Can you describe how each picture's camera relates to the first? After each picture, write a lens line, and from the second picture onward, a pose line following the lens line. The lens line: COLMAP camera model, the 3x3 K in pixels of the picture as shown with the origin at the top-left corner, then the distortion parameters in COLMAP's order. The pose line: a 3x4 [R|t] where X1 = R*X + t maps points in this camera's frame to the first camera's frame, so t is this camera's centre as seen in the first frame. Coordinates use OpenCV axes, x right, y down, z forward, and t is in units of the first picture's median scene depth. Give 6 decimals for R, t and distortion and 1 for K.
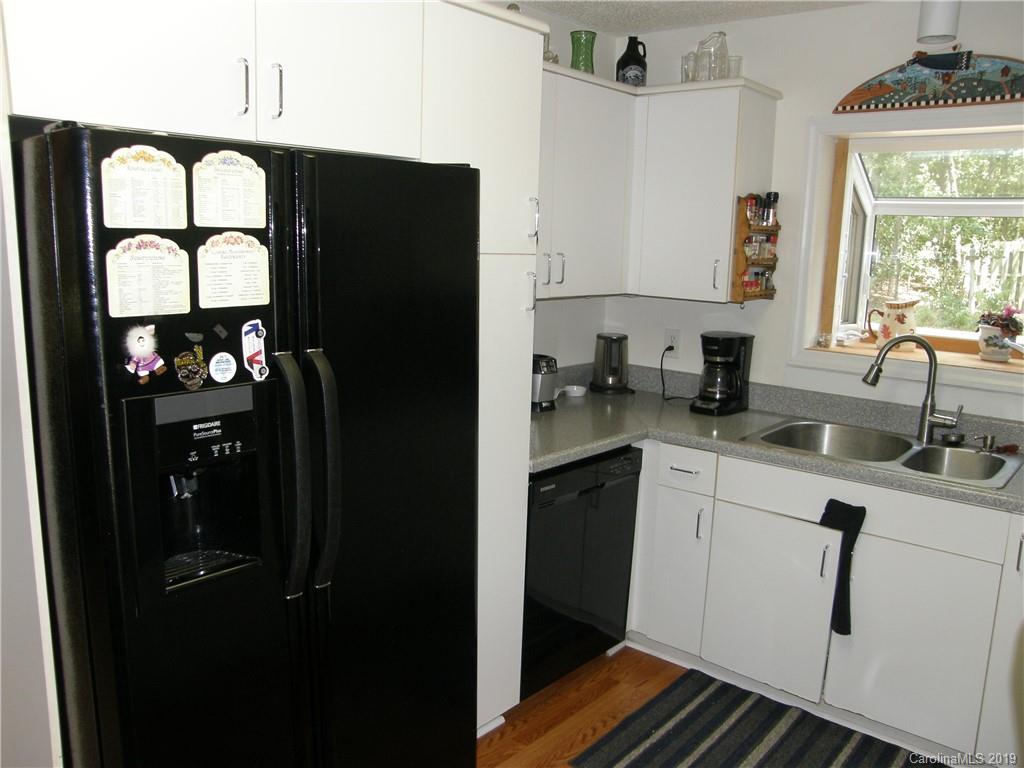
lens RADIAL K [[838.6, 0, 505.6], [0, 838.6, 394.5], [0, 0, 1]] dist [-0.151752, 0.137222]
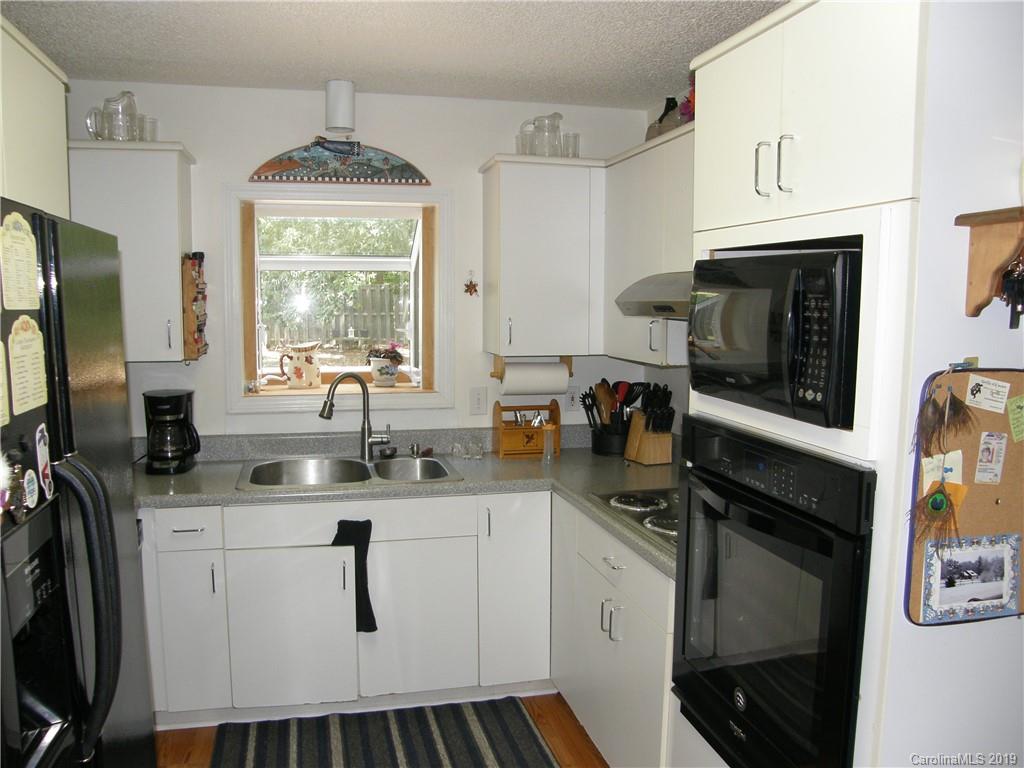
lens RADIAL K [[838.6, 0, 514.1], [0, 838.6, 392.6], [0, 0, 1]] dist [-0.151752, 0.137222]
pose [[0.589238, -0.114730, 0.799772, -0.330016], [0.159870, 0.986852, 0.023782, -0.033688], [-0.791985, 0.113846, 0.599832, 0.083053]]
